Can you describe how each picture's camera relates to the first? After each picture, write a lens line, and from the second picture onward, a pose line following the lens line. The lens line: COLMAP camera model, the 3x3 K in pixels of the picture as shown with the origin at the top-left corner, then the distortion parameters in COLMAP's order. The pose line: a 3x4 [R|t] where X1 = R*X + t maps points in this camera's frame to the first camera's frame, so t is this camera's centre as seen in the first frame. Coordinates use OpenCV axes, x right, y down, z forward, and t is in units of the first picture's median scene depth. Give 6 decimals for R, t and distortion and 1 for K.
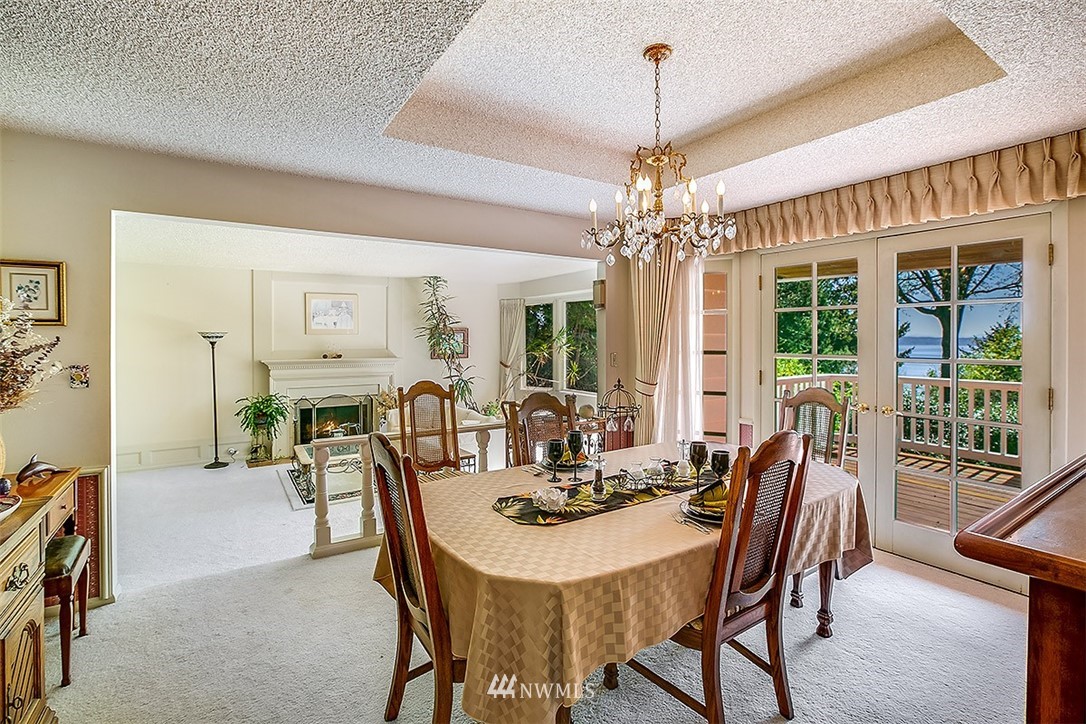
lens RADIAL K [[505.4, 0, 544.4], [0, 505.4, 343.7], [0, 0, 1]] dist [-0.000228, 0.000150]
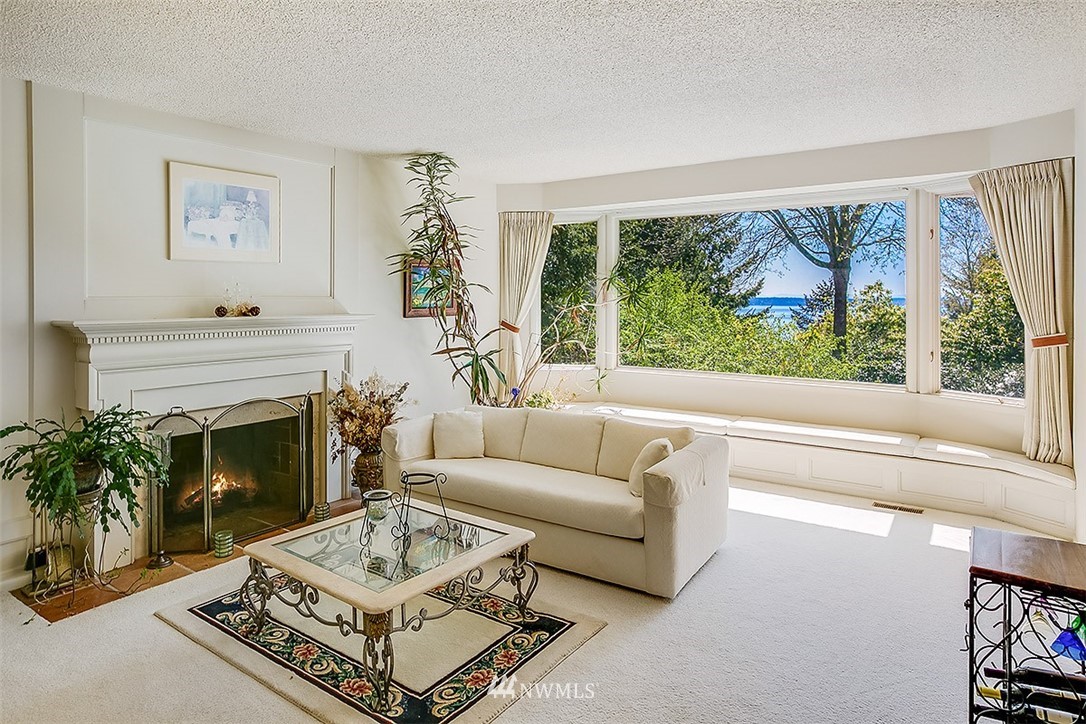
lens RADIAL K [[637.0, 0, 544.6], [0, 637.0, 293.0], [0, 0, 1]] dist [0.002466, 0.000529]
pose [[0.930468, 0.006646, 0.366313, -0.361073], [-0.001702, 0.999903, -0.013818, 0.015812], [-0.366369, 0.012234, 0.930389, 0.377694]]
